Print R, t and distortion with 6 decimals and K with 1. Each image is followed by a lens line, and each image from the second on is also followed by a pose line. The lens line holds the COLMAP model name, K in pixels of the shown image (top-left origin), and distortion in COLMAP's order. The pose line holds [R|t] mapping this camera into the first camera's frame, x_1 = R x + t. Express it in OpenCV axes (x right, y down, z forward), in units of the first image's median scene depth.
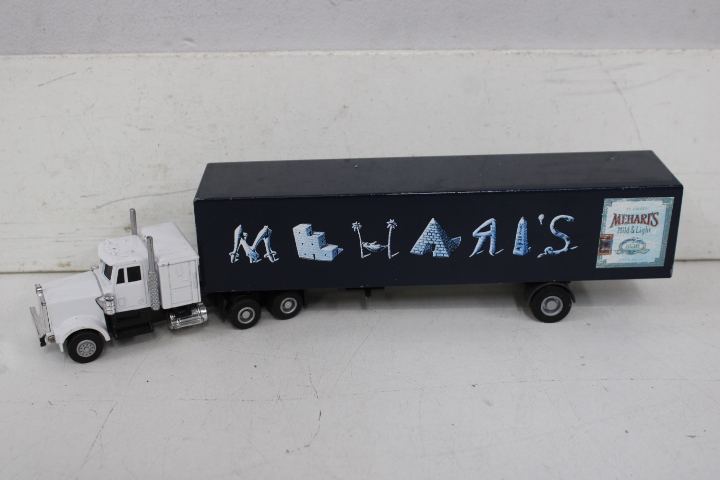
lens RADIAL K [[937.5, 0, 364.3], [0, 937.5, 230.7], [0, 0, 1]] dist [-0.076069, 0.106073]
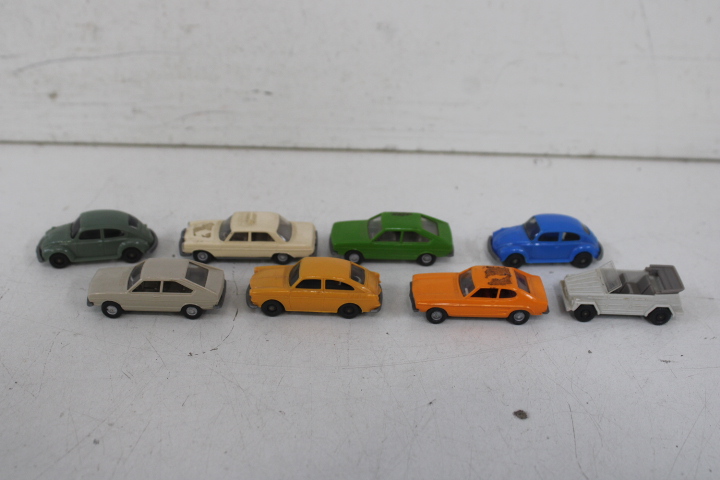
lens RADIAL K [[942.0, 0, 358.7], [0, 942.0, 236.5], [0, 0, 1]] dist [-0.073341, 0.110171]
pose [[0.998484, 0.046232, -0.029881, 0.070403], [-0.042519, 0.992480, 0.114781, 0.016285], [0.034963, -0.113336, 0.992941, 0.115764]]
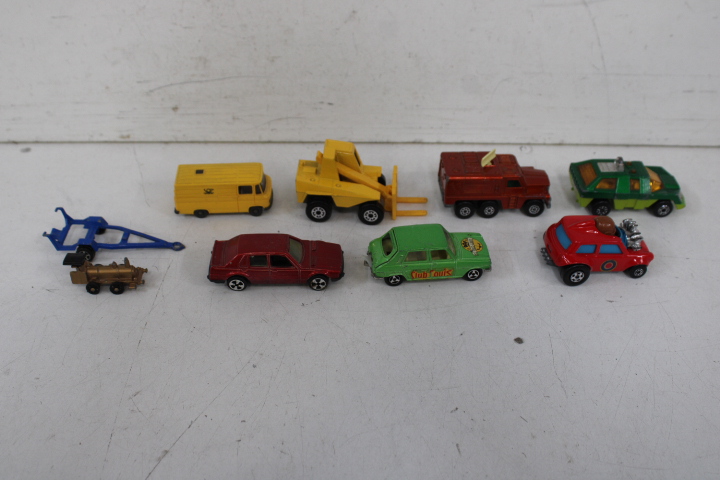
lens RADIAL K [[817.9, 0, 358.5], [0, 817.9, 239.4], [0, 0, 1]] dist [-0.113231, 0.154153]
pose [[0.999500, 0.029643, -0.011019, 0.004794], [-0.026183, 0.971059, 0.237398, -0.097239], [0.017737, -0.236991, 0.971350, -0.075751]]
